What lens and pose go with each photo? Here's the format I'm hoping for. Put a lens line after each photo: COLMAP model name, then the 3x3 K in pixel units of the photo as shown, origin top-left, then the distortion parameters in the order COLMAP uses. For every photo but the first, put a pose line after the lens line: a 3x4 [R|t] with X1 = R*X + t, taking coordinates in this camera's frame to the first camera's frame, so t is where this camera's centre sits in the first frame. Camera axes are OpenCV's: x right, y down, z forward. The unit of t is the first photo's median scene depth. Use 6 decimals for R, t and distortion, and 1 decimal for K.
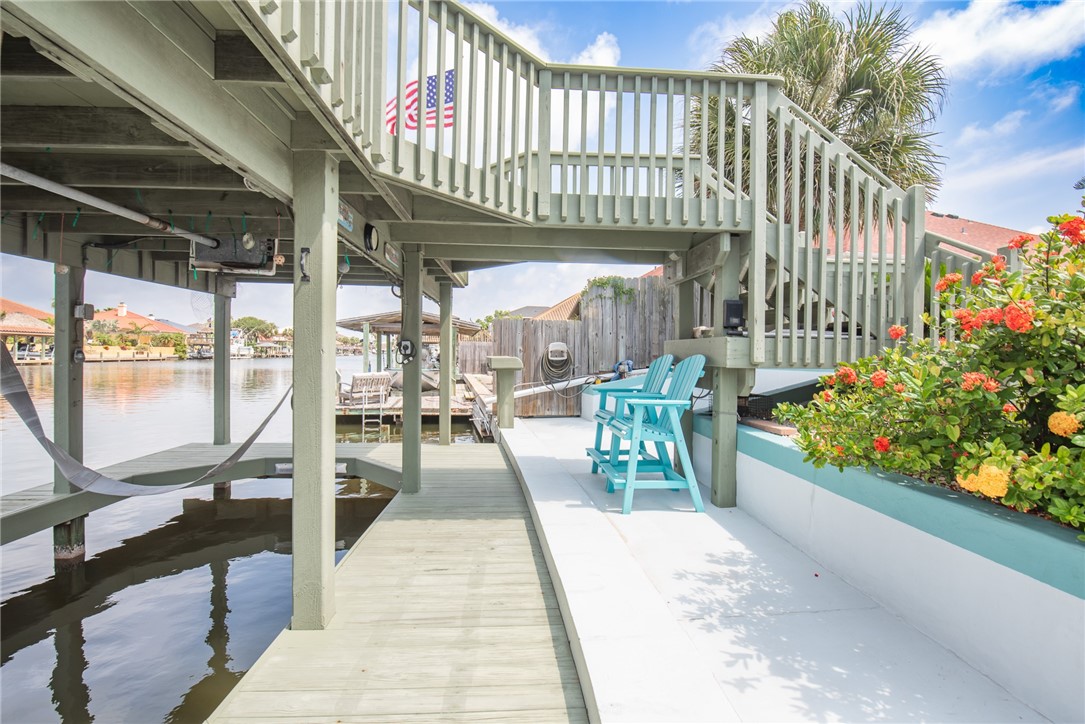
lens RADIAL K [[481.4, 0, 542.6], [0, 481.4, 358.6], [0, 0, 1]] dist [-0.003881, -0.000819]
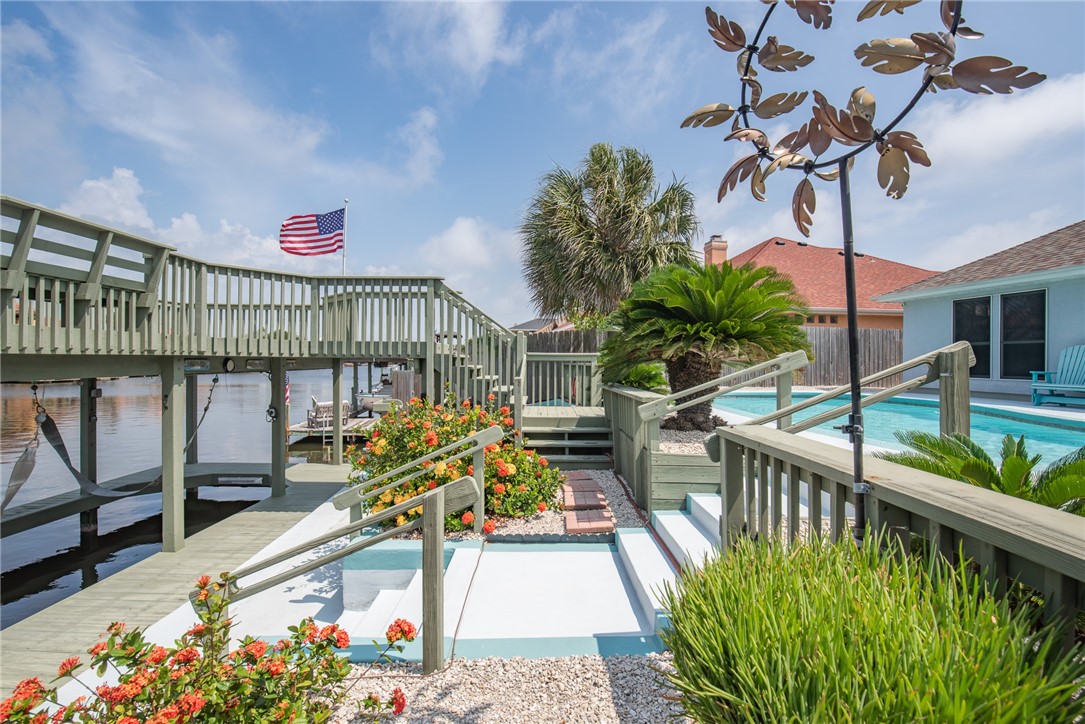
lens RADIAL K [[481.4, 0, 543.9], [0, 481.4, 359.8], [0, 0, 1]] dist [-0.003881, -0.000819]
pose [[0.998472, -0.006281, -0.054911, 0.773720], [0.005724, 0.999931, -0.010294, -0.185025], [0.054972, 0.009964, 0.998438, -0.664404]]
